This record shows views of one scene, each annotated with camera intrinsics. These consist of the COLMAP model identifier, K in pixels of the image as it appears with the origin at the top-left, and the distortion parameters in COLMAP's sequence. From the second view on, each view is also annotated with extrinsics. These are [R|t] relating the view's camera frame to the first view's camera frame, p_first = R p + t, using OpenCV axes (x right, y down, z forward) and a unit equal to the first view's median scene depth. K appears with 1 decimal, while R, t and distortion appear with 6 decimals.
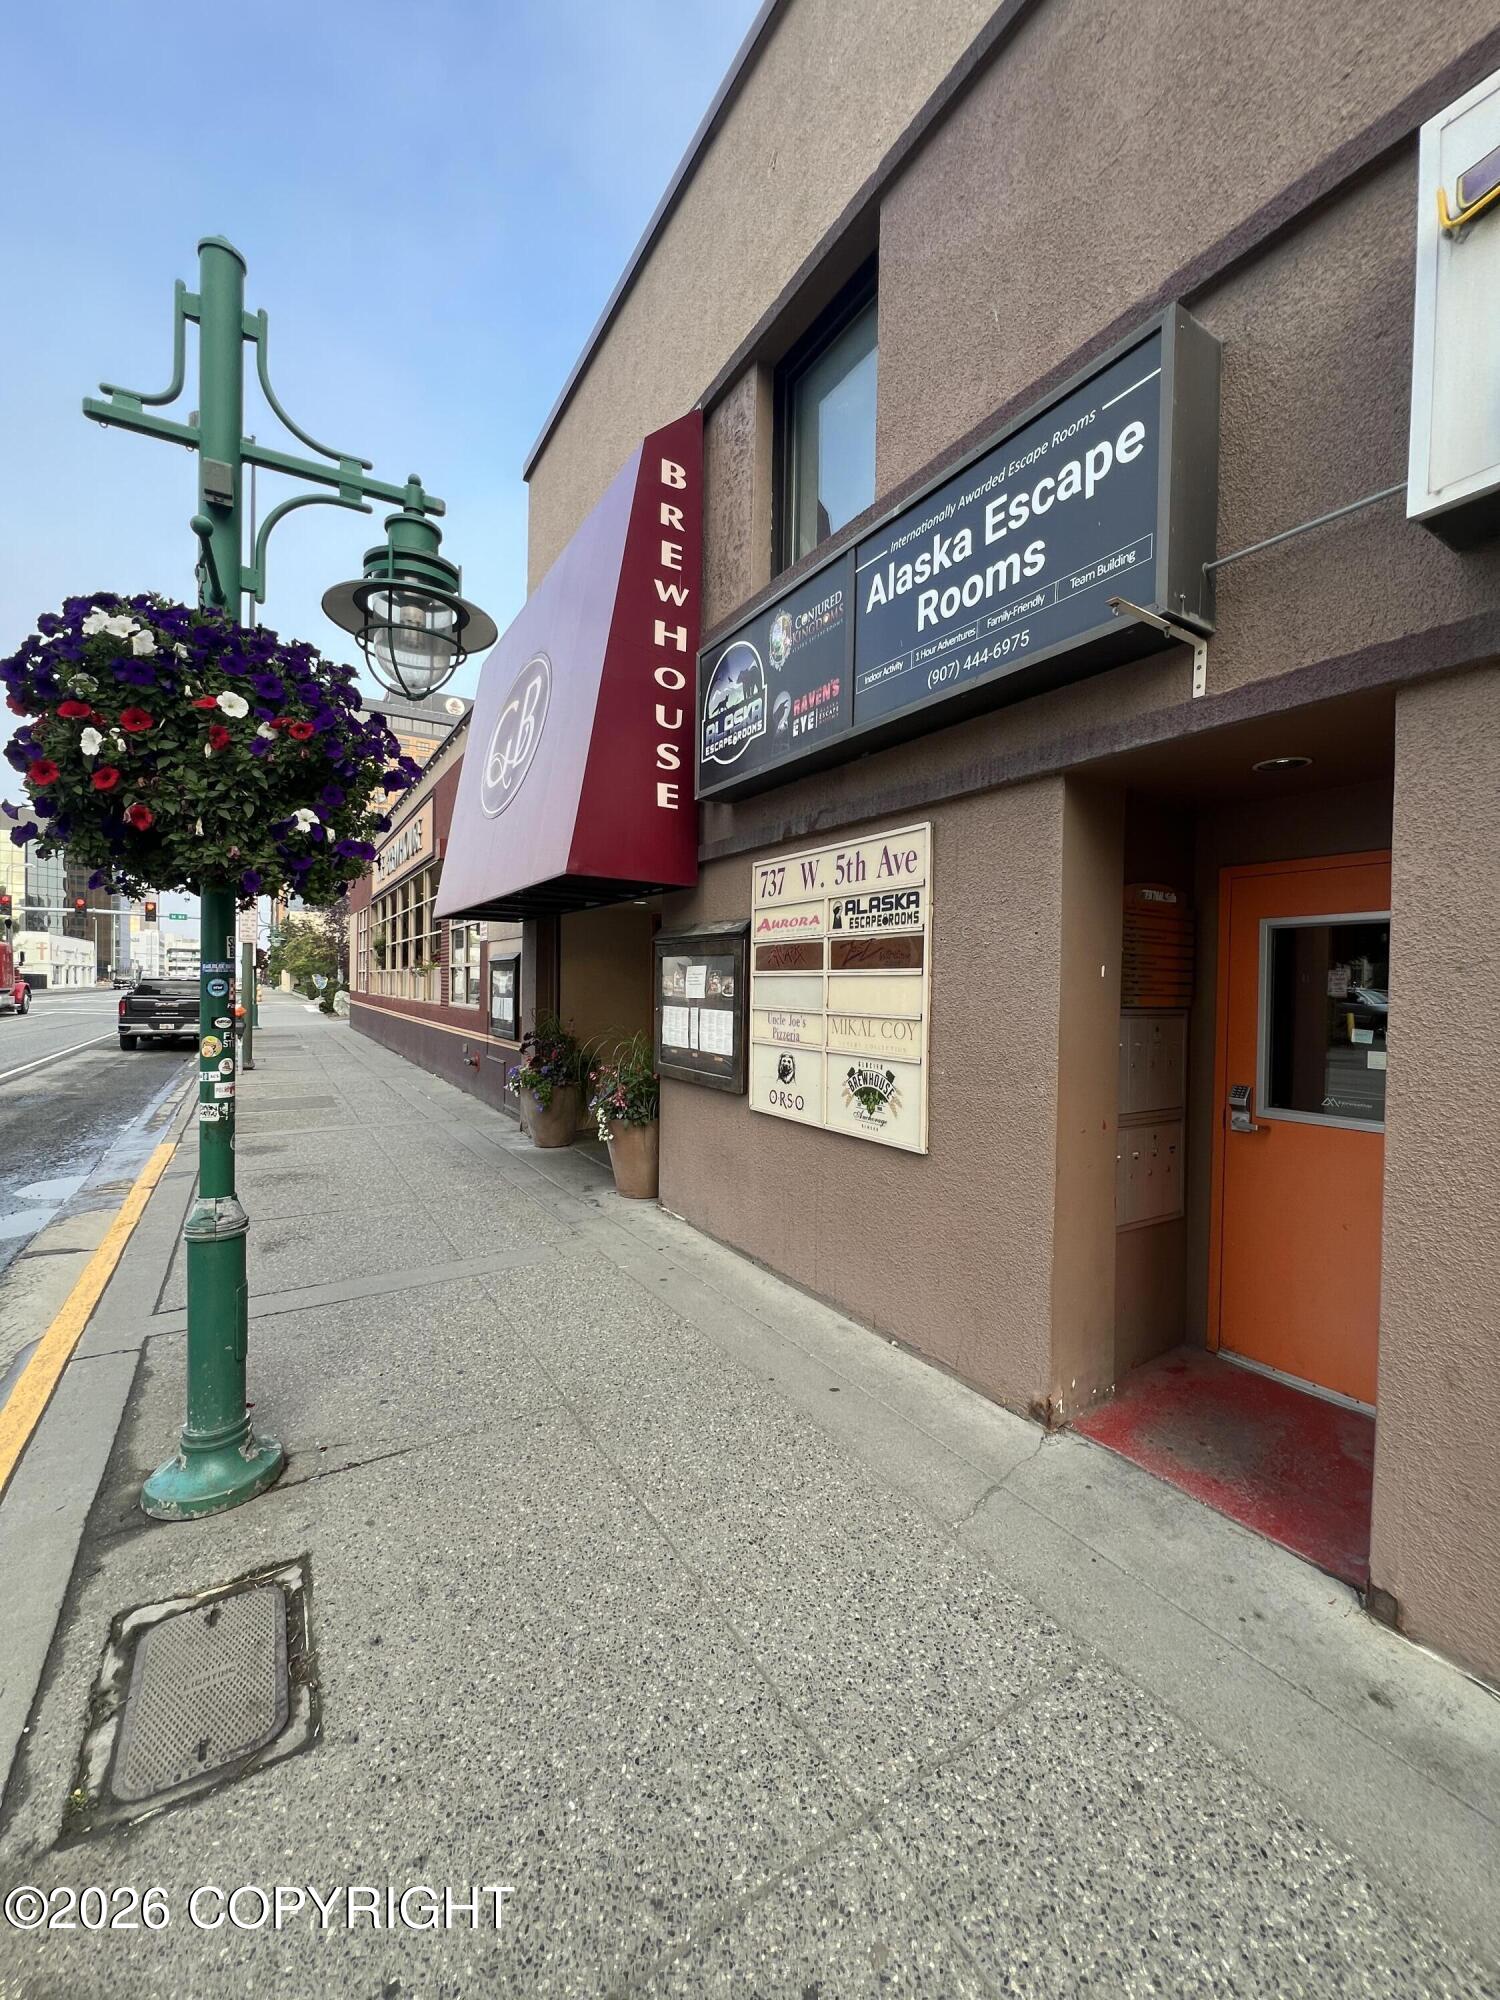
lens RADIAL K [[804.4, 0, 750.0], [0, 804.4, 1000.0], [0, 0, 1]] dist [-0.002637, 0.000028]
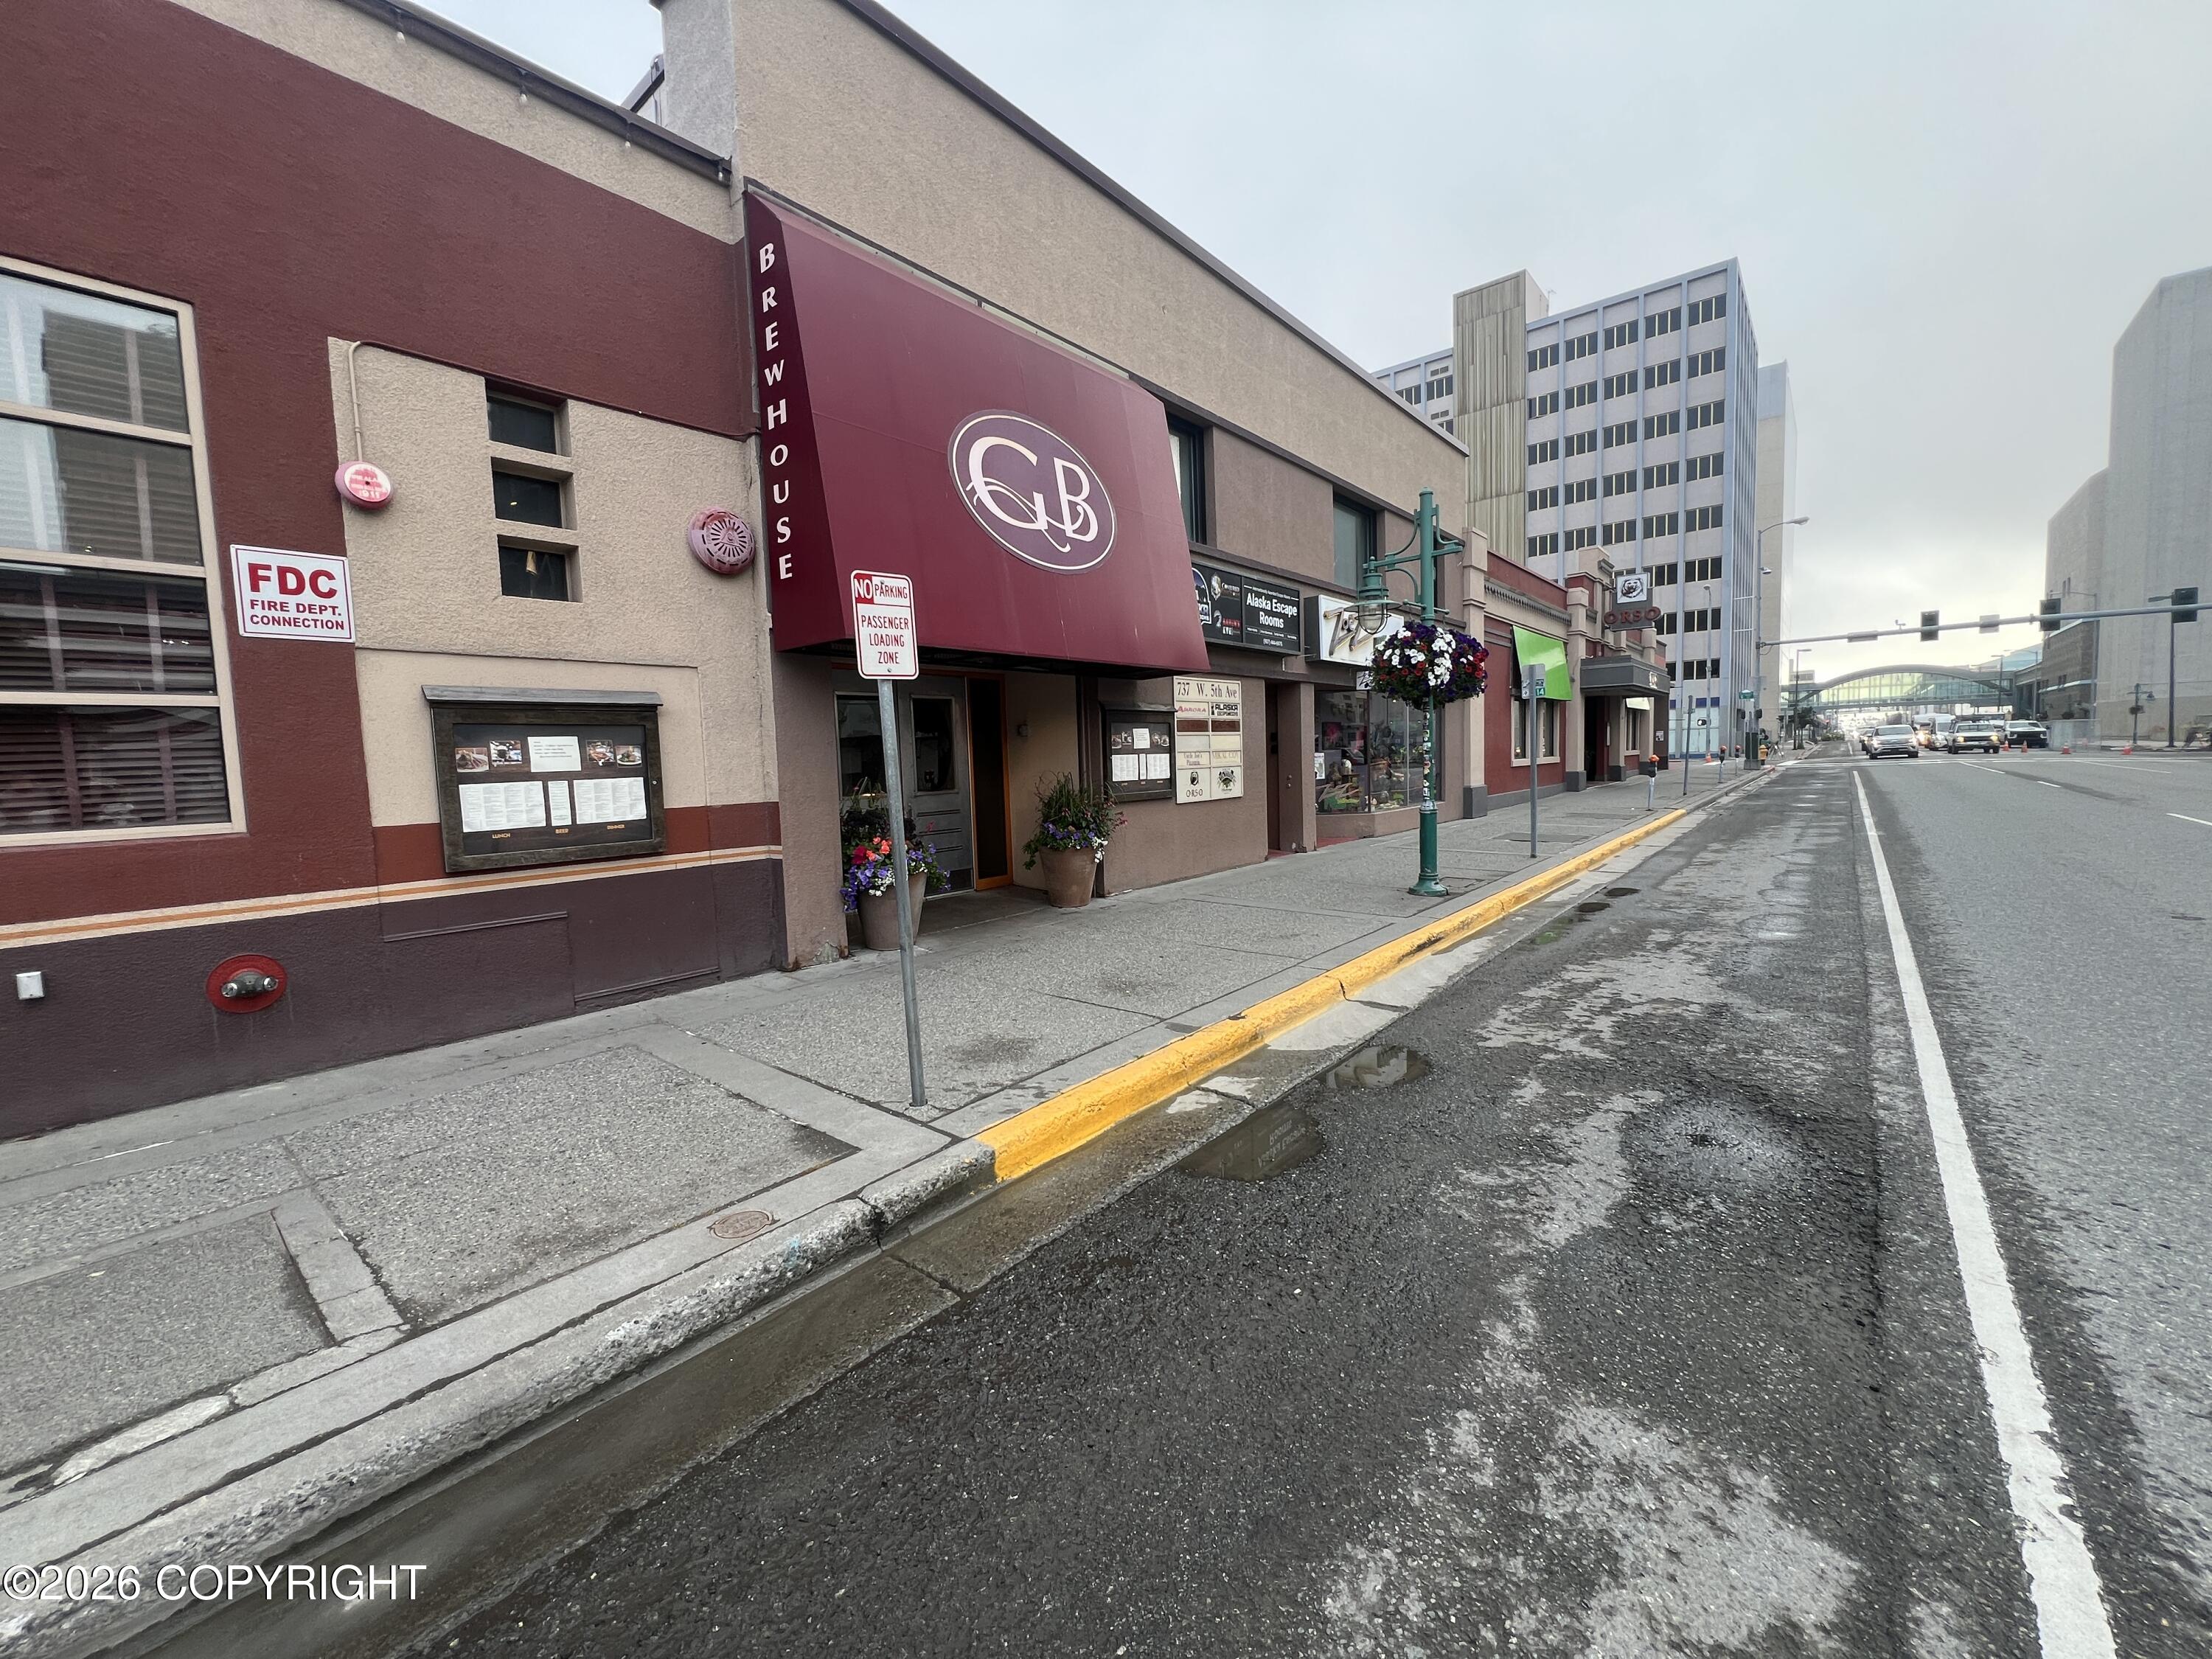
lens RADIAL K [[889.7, 0, 1108.4], [0, 889.7, 821.9], [0, 0, 1]] dist [-0.002637, 0.000028]
pose [[-0.322810, -0.076925, 0.943332, -2.246328], [0.042452, 0.994512, 0.095626, -0.037443], [-0.945511, 0.070915, -0.317773, 2.092030]]
